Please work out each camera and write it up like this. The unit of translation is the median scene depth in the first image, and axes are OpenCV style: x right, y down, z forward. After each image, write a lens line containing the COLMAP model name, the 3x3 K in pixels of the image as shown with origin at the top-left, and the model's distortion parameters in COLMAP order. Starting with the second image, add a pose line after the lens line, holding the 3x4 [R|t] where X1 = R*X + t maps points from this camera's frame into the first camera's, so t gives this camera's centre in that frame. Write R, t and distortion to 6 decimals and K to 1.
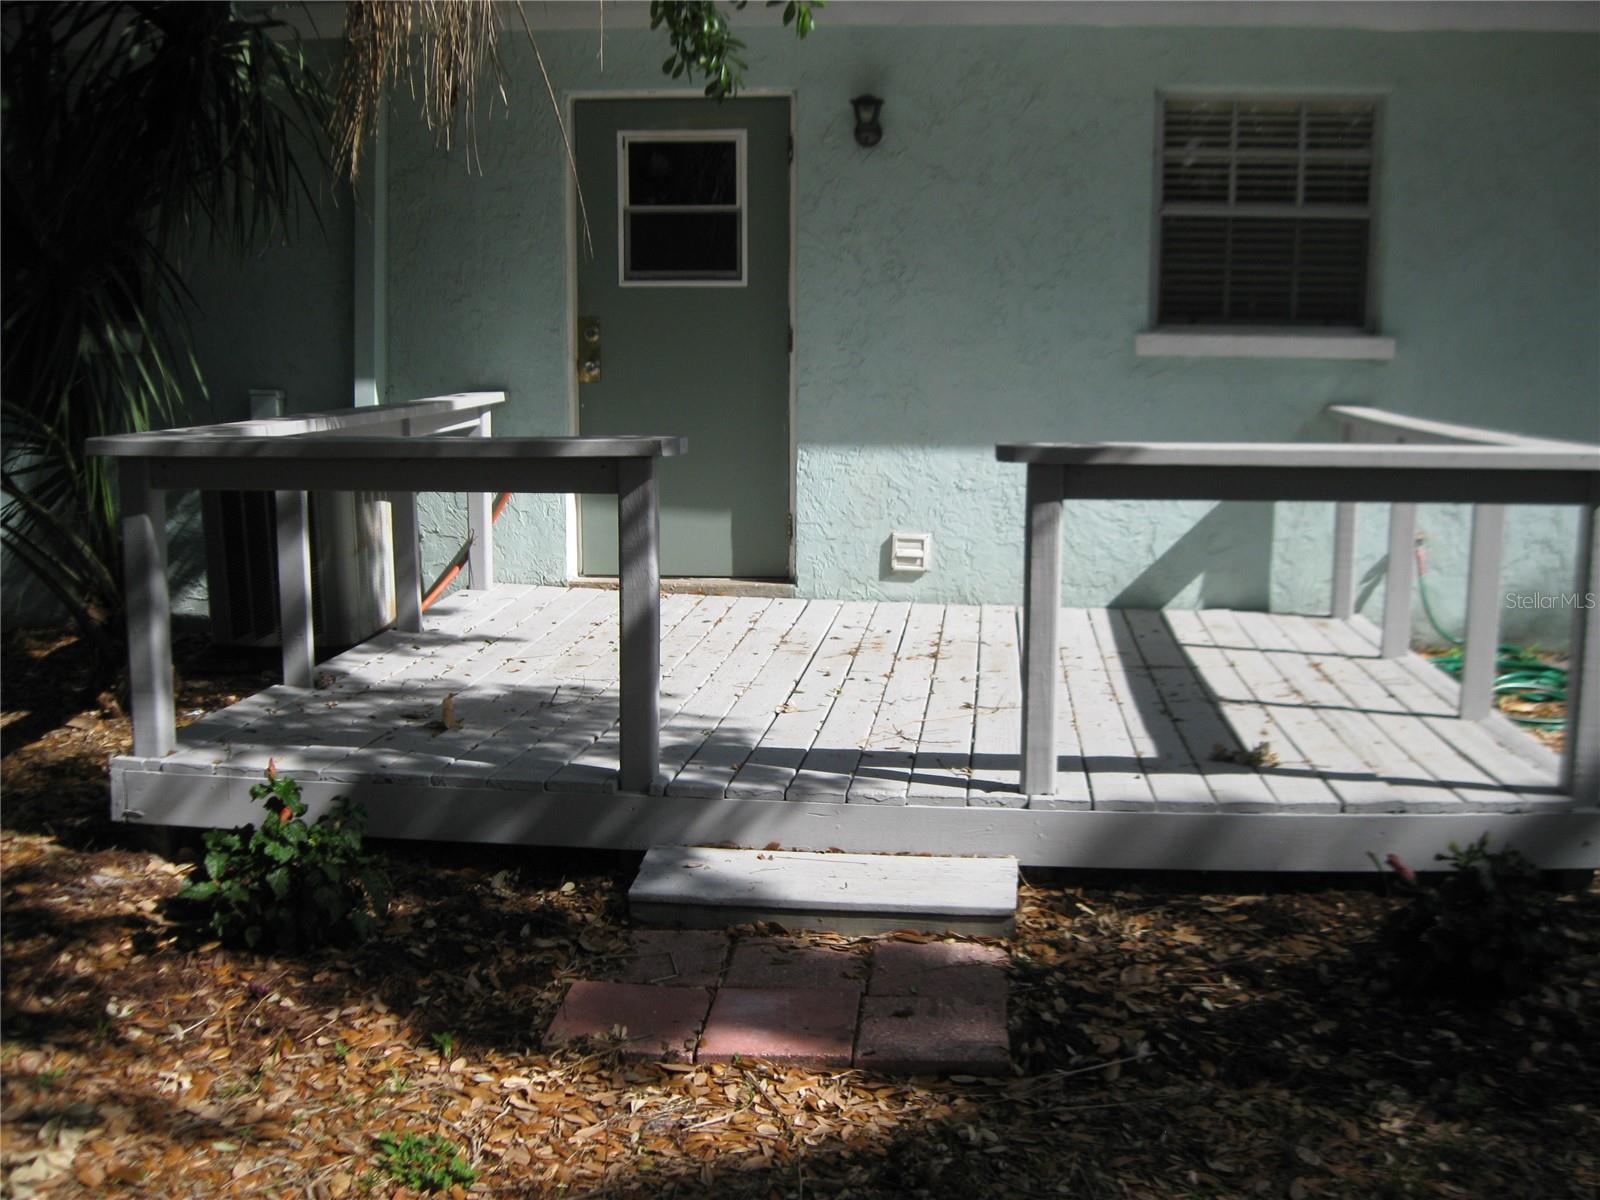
lens RADIAL K [[1640.4, 0, 799.9], [0, 1640.4, 602.5], [0, 0, 1]] dist [-0.104762, 0.000000]
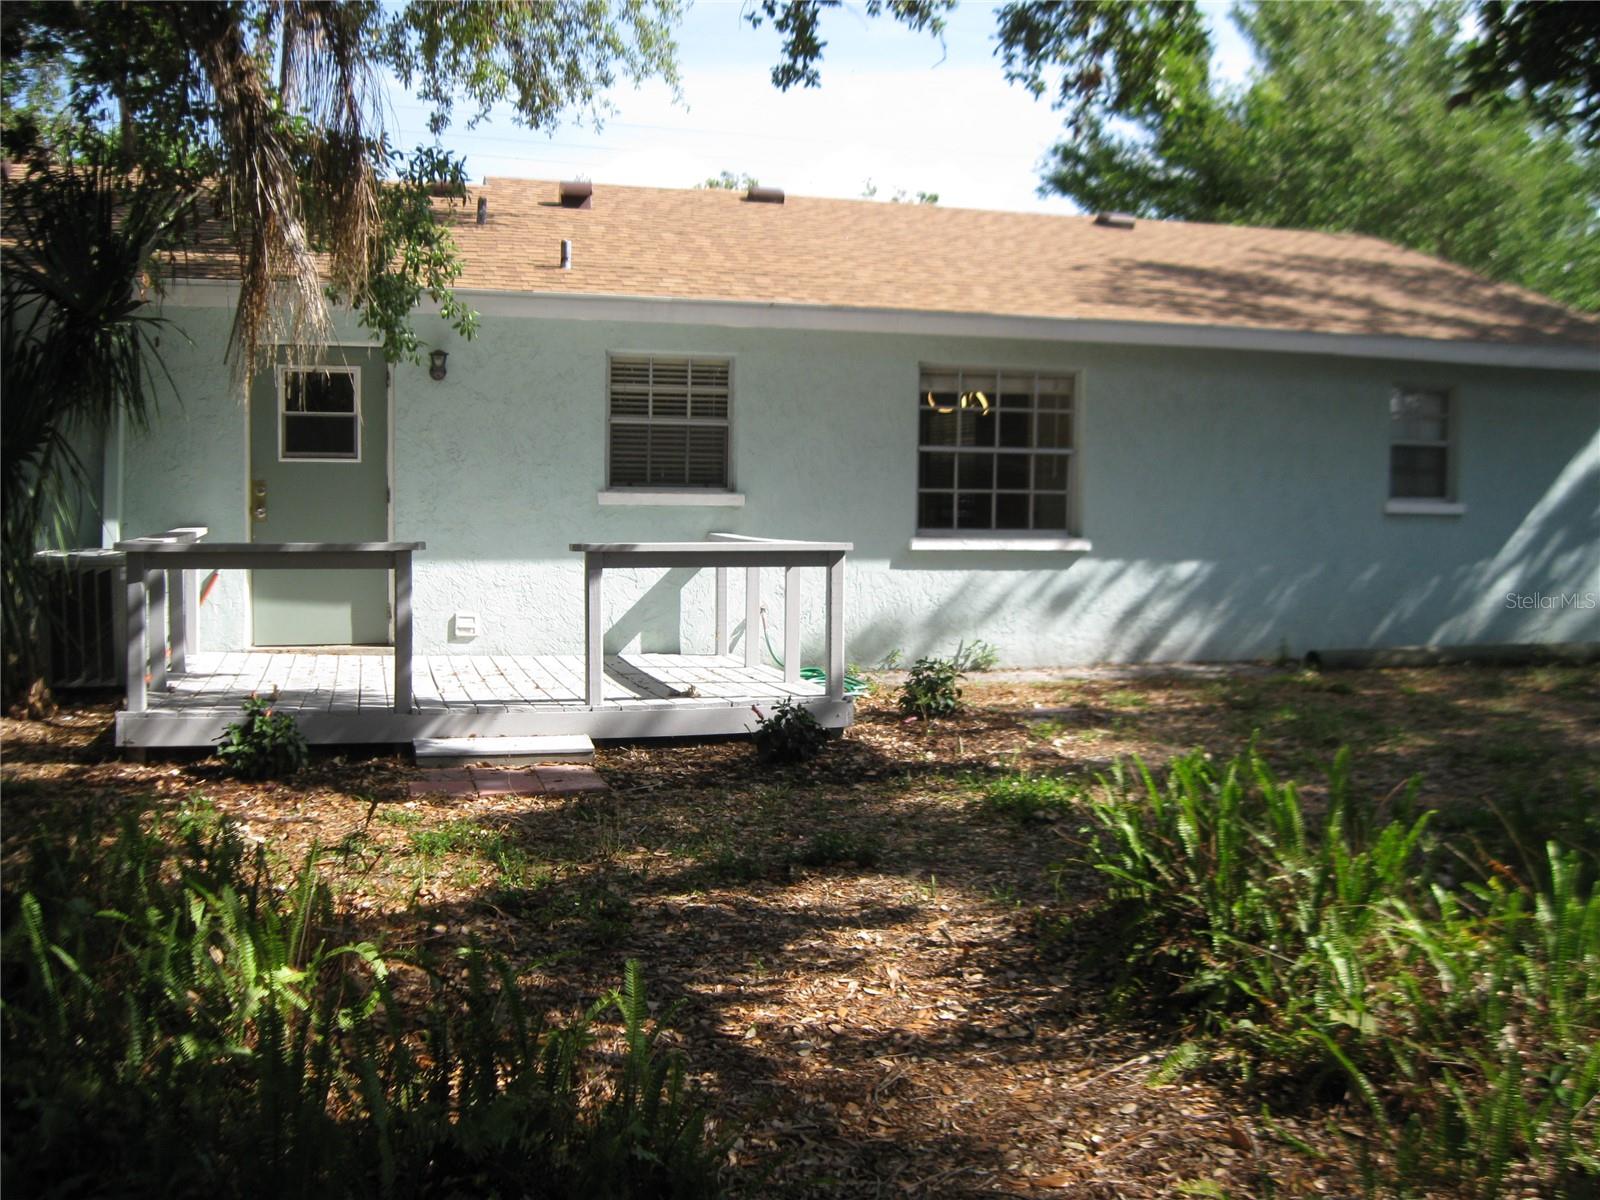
lens RADIAL K [[1640.4, 0, 798.3], [0, 1640.4, 597.9], [0, 0, 1]] dist [-0.104762, 0.000000]
pose [[0.928070, -0.017233, 0.372007, -0.237375], [0.053020, 0.994867, -0.086186, 0.103474], [-0.368612, 0.099711, 0.924220, -0.646463]]
